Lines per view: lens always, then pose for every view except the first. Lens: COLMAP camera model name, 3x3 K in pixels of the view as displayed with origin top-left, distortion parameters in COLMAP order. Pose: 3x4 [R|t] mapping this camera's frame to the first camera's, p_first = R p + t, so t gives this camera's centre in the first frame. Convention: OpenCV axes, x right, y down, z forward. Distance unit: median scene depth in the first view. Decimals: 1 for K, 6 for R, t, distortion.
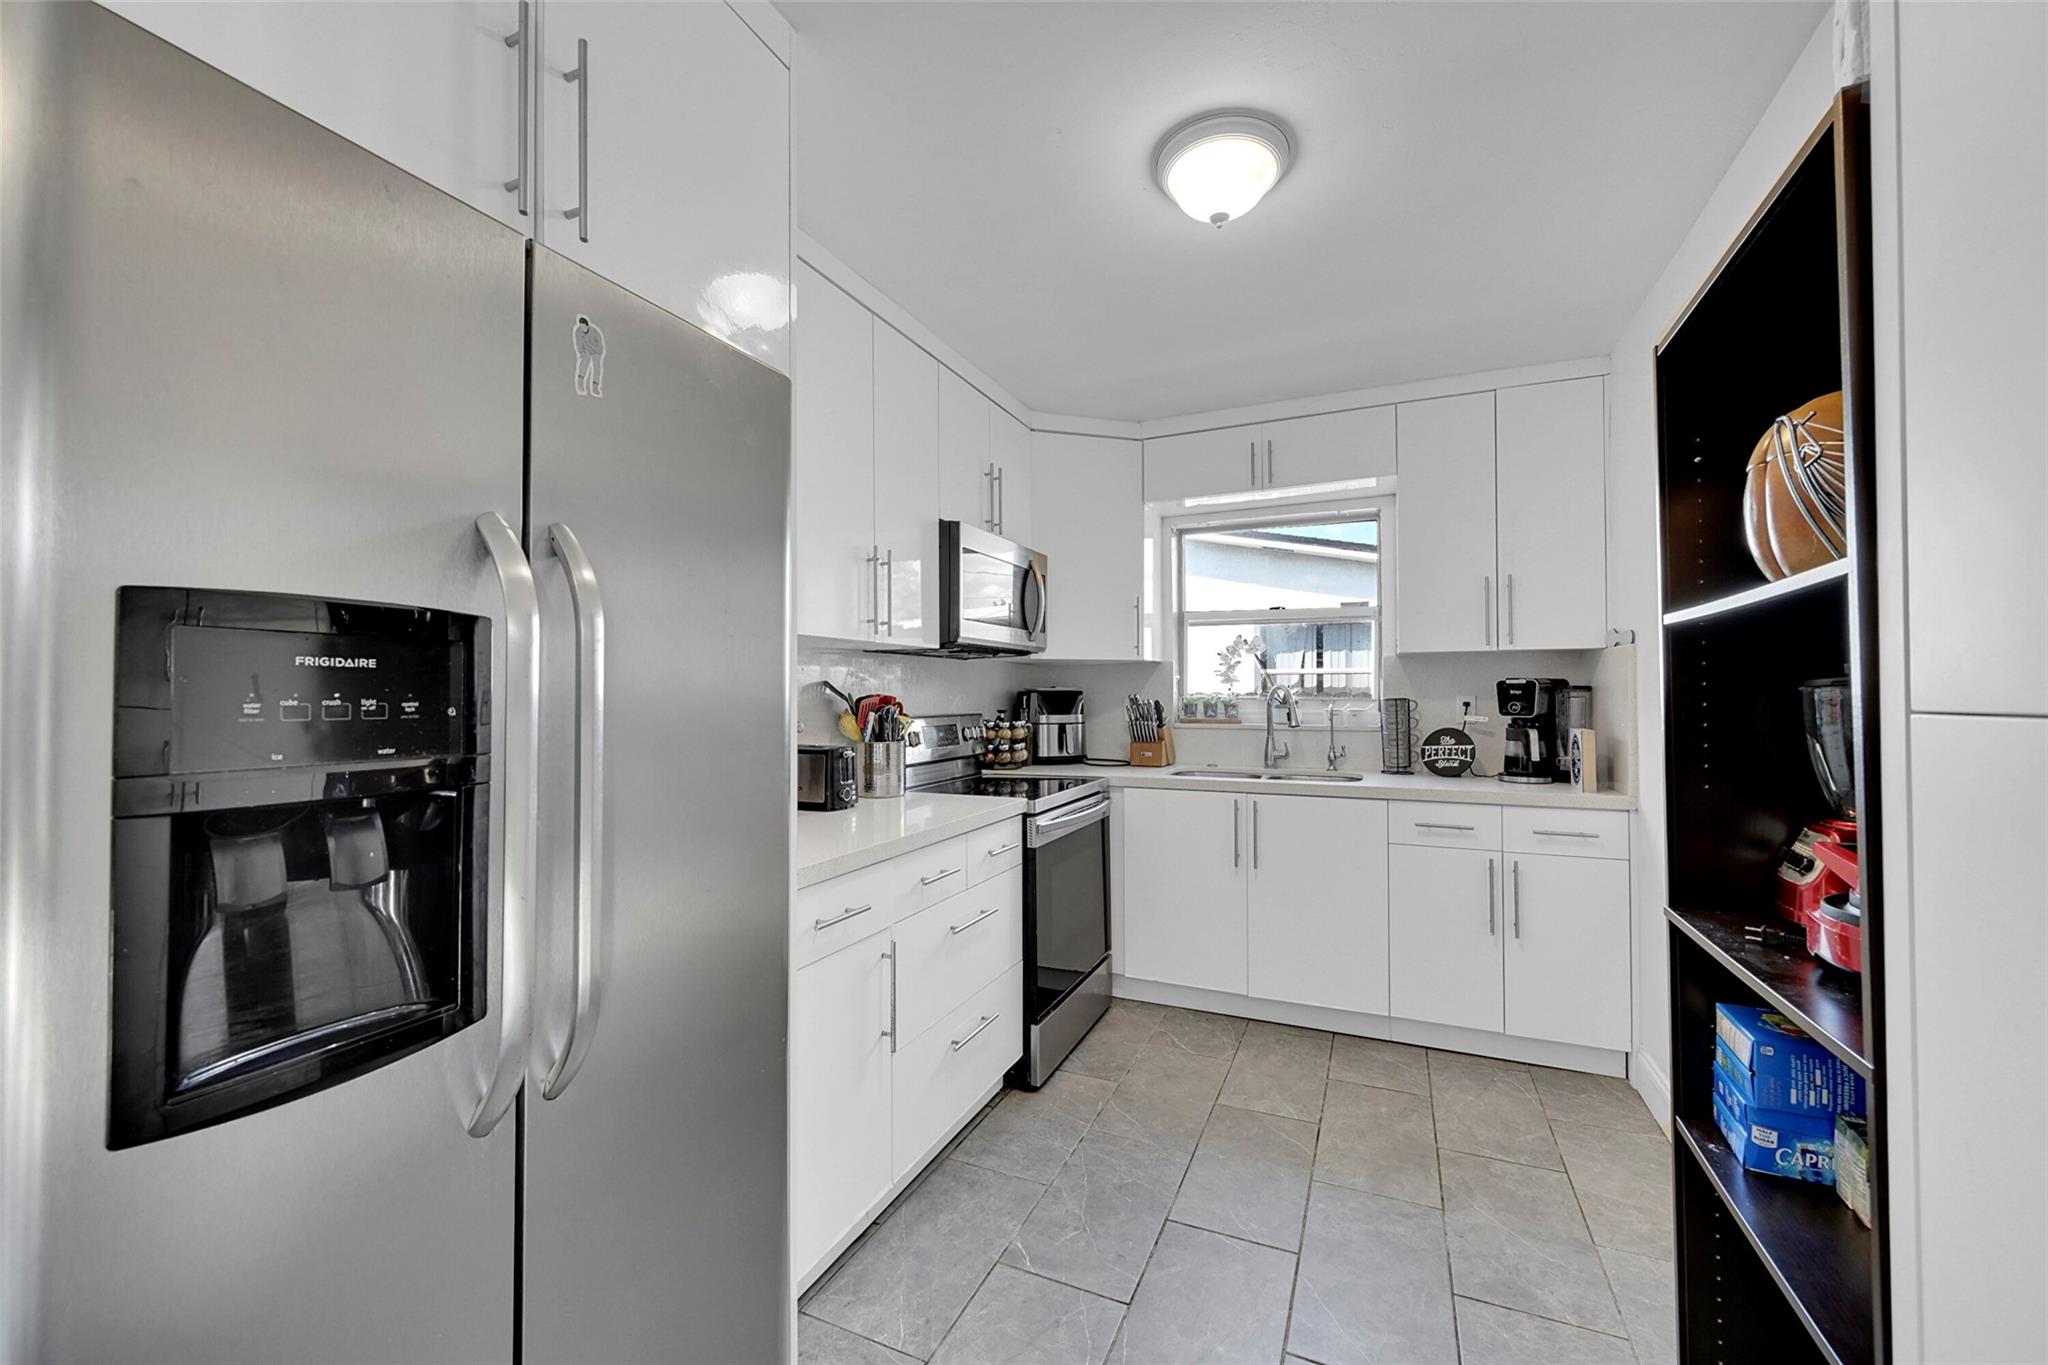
lens RADIAL K [[803.6, 0, 1020.2], [0, 803.6, 682.0], [0, 0, 1]] dist [-0.002498, 0.000112]
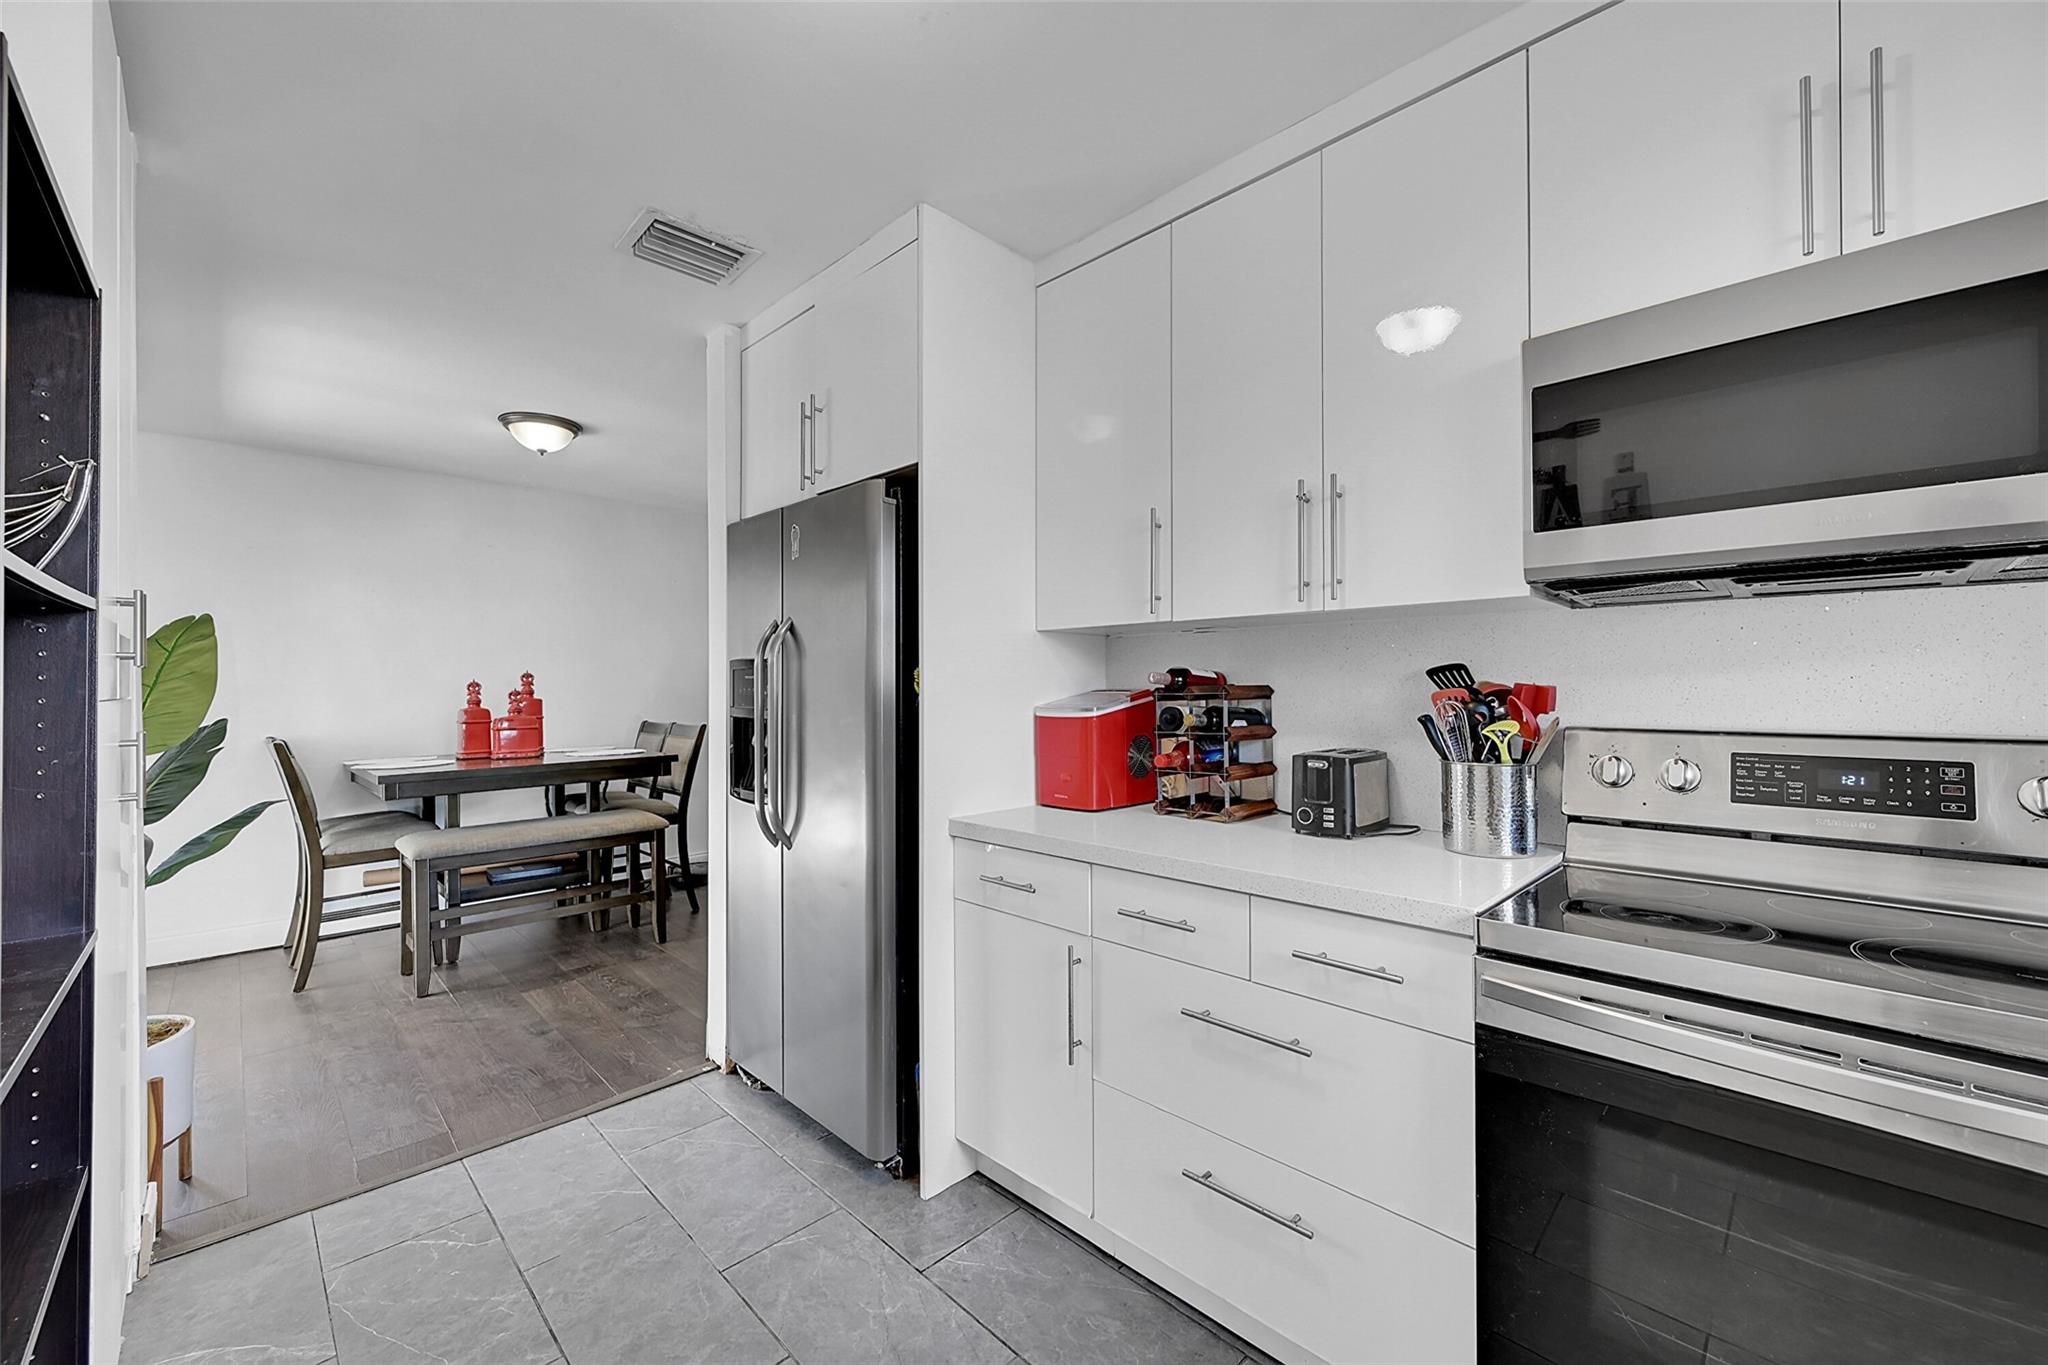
lens RADIAL K [[803.6, 0, 1020.2], [0, 803.6, 682.0], [0, 0, 1]] dist [-0.002498, 0.000112]
pose [[-0.357712, -0.000303, -0.933832, 0.469615], [0.018228, 0.999807, -0.007306, 0.010466], [0.933654, -0.019636, -0.357637, 0.812263]]
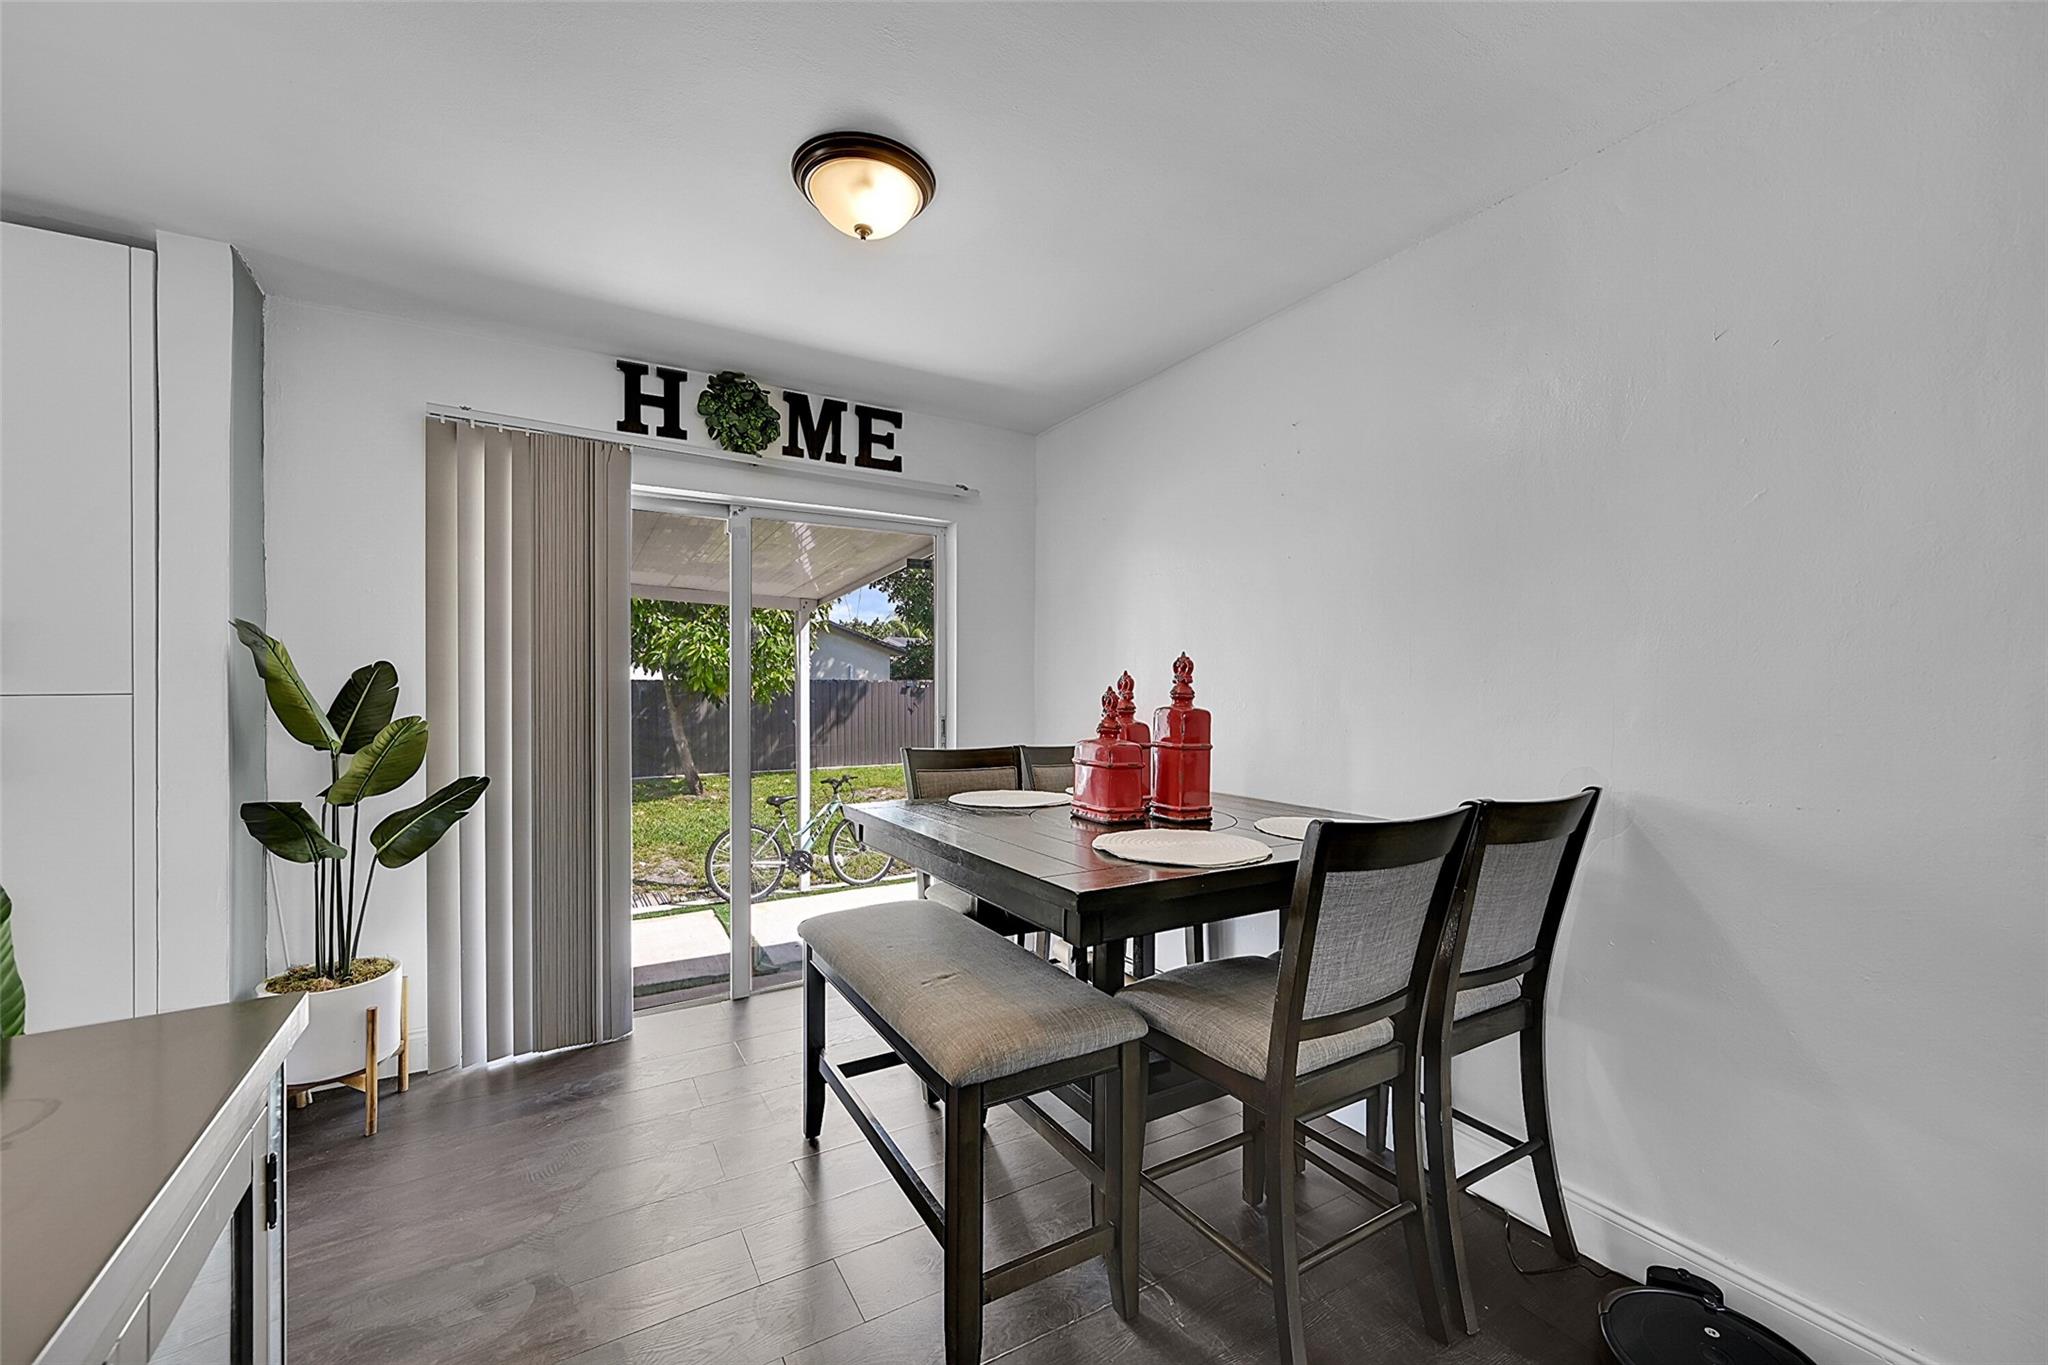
lens RADIAL K [[803.6, 0, 1020.2], [0, 803.6, 682.0], [0, 0, 1]] dist [-0.002498, 0.000112]
pose [[-0.819446, 0.000688, 0.573155, -0.886114], [-0.005139, 0.999950, -0.008548, -0.002644], [-0.573133, -0.009950, -0.819402, 0.133801]]
